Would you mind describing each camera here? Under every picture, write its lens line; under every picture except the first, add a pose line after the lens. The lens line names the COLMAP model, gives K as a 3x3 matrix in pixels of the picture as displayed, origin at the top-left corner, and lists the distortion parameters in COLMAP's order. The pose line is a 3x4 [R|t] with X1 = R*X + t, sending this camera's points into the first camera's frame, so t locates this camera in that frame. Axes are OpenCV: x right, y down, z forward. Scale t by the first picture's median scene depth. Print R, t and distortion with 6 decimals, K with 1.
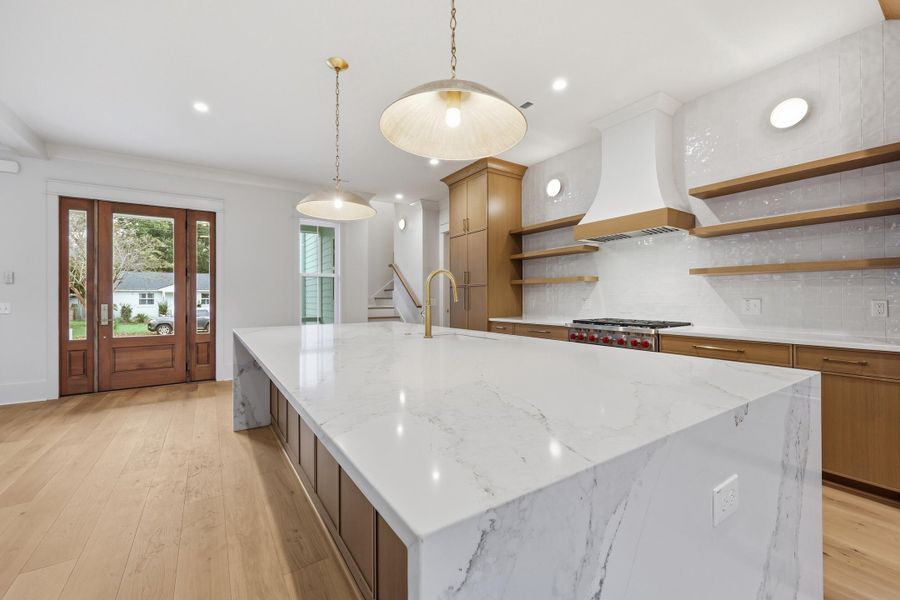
lens RADIAL K [[365.1, 0, 442.8], [0, 365.1, 295.9], [0, 0, 1]] dist [-0.000024, 0.000207]
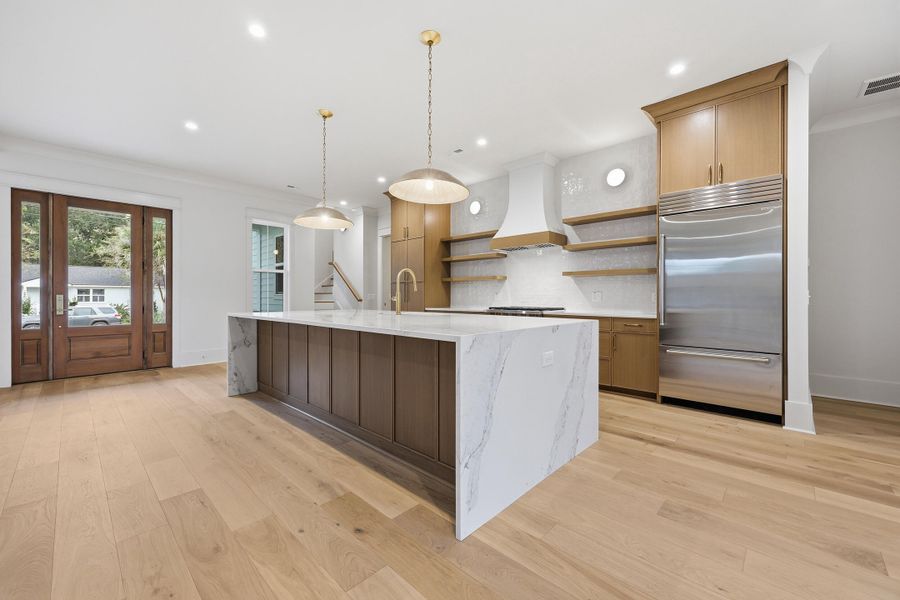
lens RADIAL K [[365.1, 0, 442.8], [0, 365.1, 295.9], [0, 0, 1]] dist [-0.000024, 0.000207]
pose [[0.974680, 0.005464, 0.223539, -0.099125], [-0.006011, 0.999980, 0.001763, 0.017603], [-0.223524, -0.003062, 0.974694, -0.247689]]
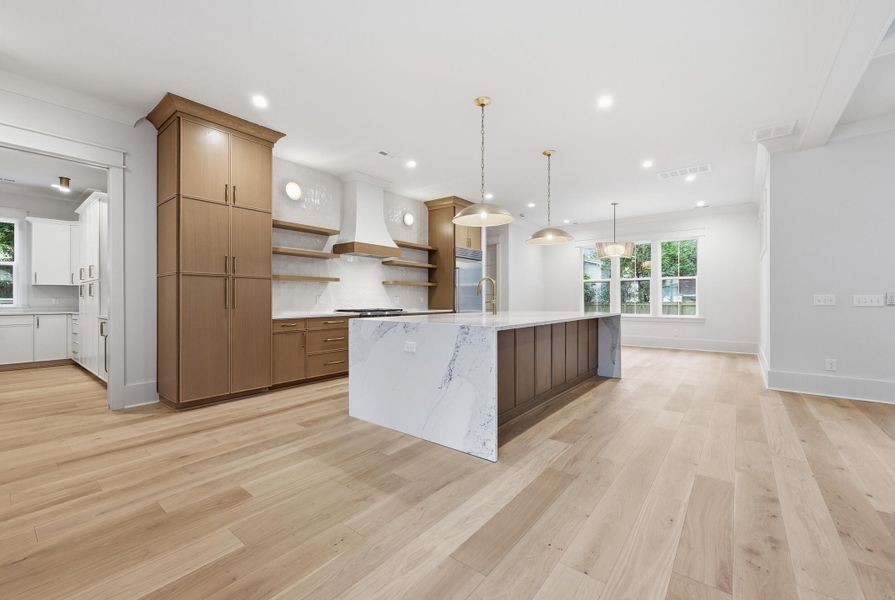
lens RADIAL K [[366.1, 0, 447.5], [0, 366.1, 300.0], [0, 0, 1]] dist [-0.001337, -0.000104]
pose [[-0.321451, 0.003249, 0.946921, -0.867456], [-0.001307, 0.999992, -0.003874, 0.025952], [-0.946925, -0.002483, -0.321444, 0.923093]]
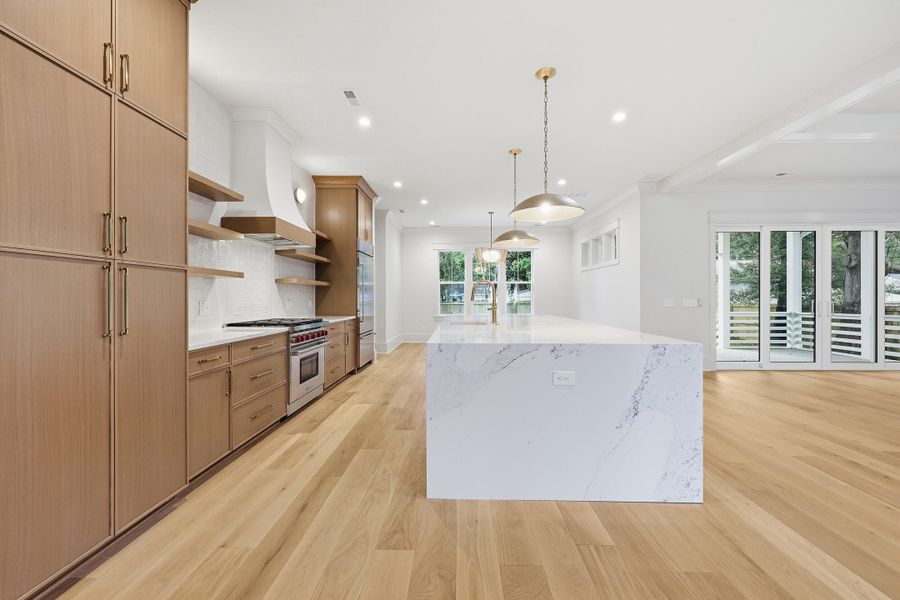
lens RADIAL K [[360.2, 0, 452.4], [0, 360.2, 296.6], [0, 0, 1]] dist [0.002099, 0.000289]
pose [[-0.824267, 0.006784, 0.566161, -0.398605], [0.002859, 0.999965, -0.007820, 0.006995], [-0.566194, -0.004827, -0.824258, 1.221850]]
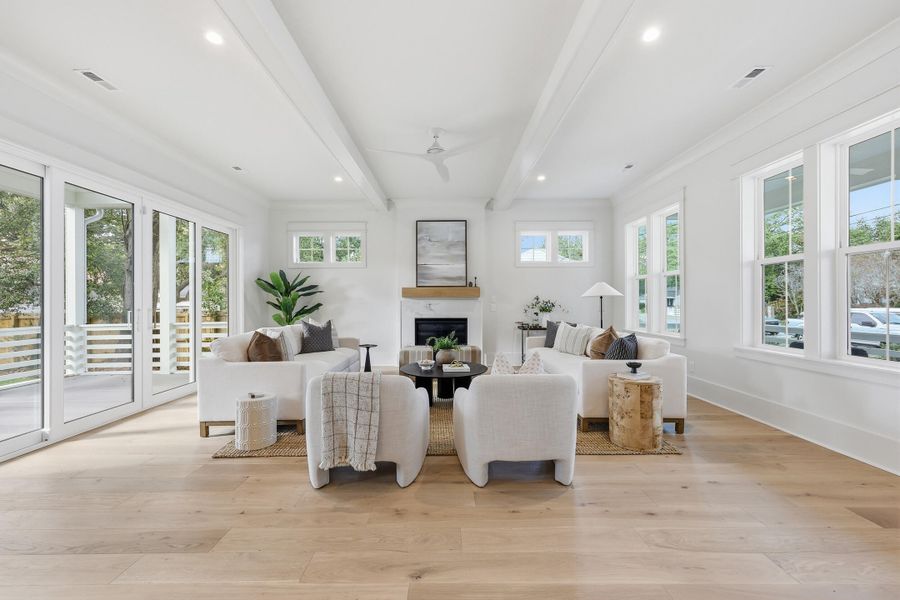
lens RADIAL K [[359.5, 0, 450.0], [0, 359.5, 300.0], [0, 0, 1]] dist [0.001057, 0.000164]
pose [[-0.540438, 0.006165, -0.841361, -0.420983], [0.012636, 0.999920, -0.000790, 0.003004], [0.841289, -0.011058, -0.540473, 0.525920]]
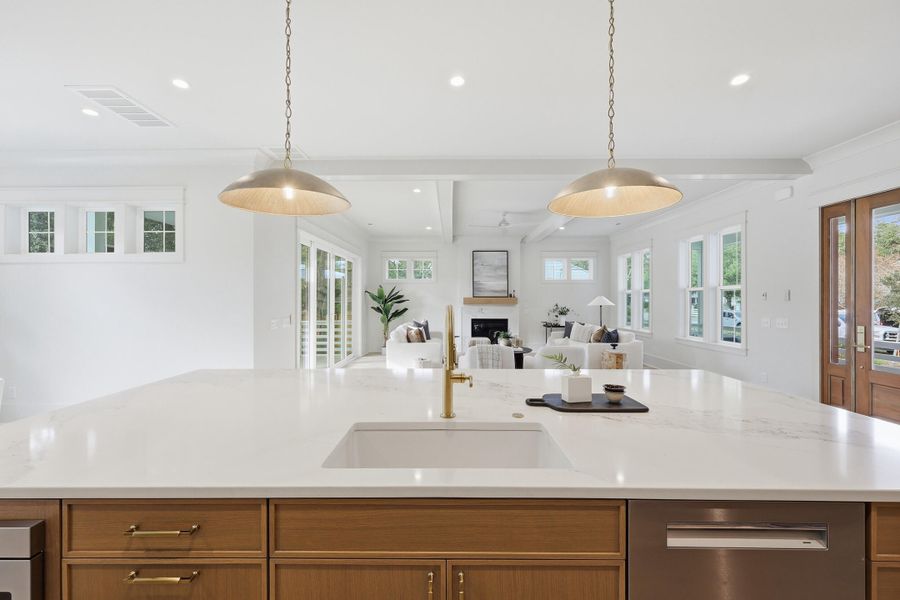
lens RADIAL K [[368.2, 0, 450.0], [0, 368.2, 300.0], [0, 0, 1]] dist [-0.001337, -0.000104]
pose [[-0.546789, 0.010717, -0.837202, 0.248082], [0.008482, 0.999938, 0.007260, -0.048395], [0.837227, -0.003131, -0.546846, 0.676546]]
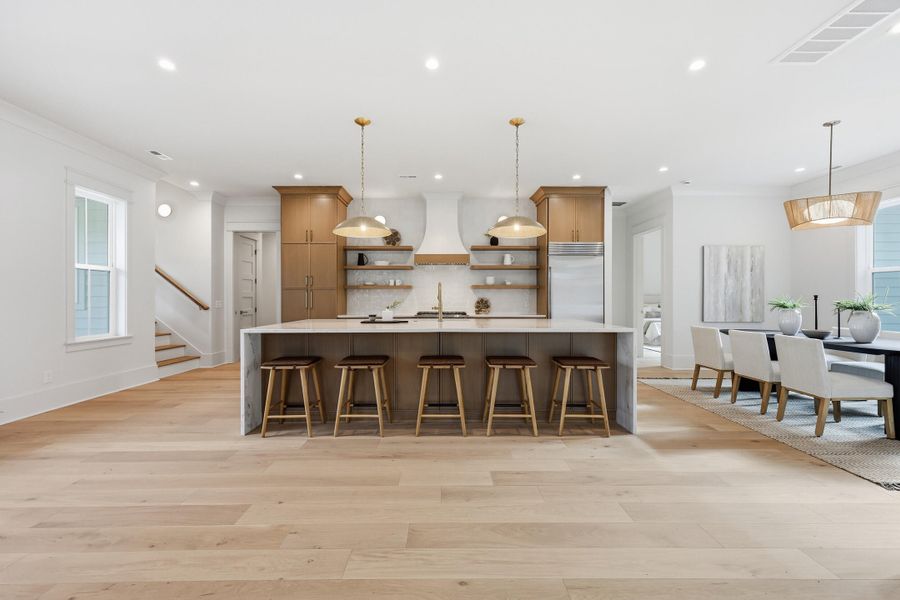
lens RADIAL K [[368.2, 0, 450.0], [0, 368.2, 300.0], [0, 0, 1]] dist [-0.001337, -0.000104]
pose [[0.525076, 0.001640, 0.851054, -0.765938], [-0.002597, 0.999997, -0.000324, 0.008036], [-0.851052, -0.002040, 0.525078, 0.021901]]
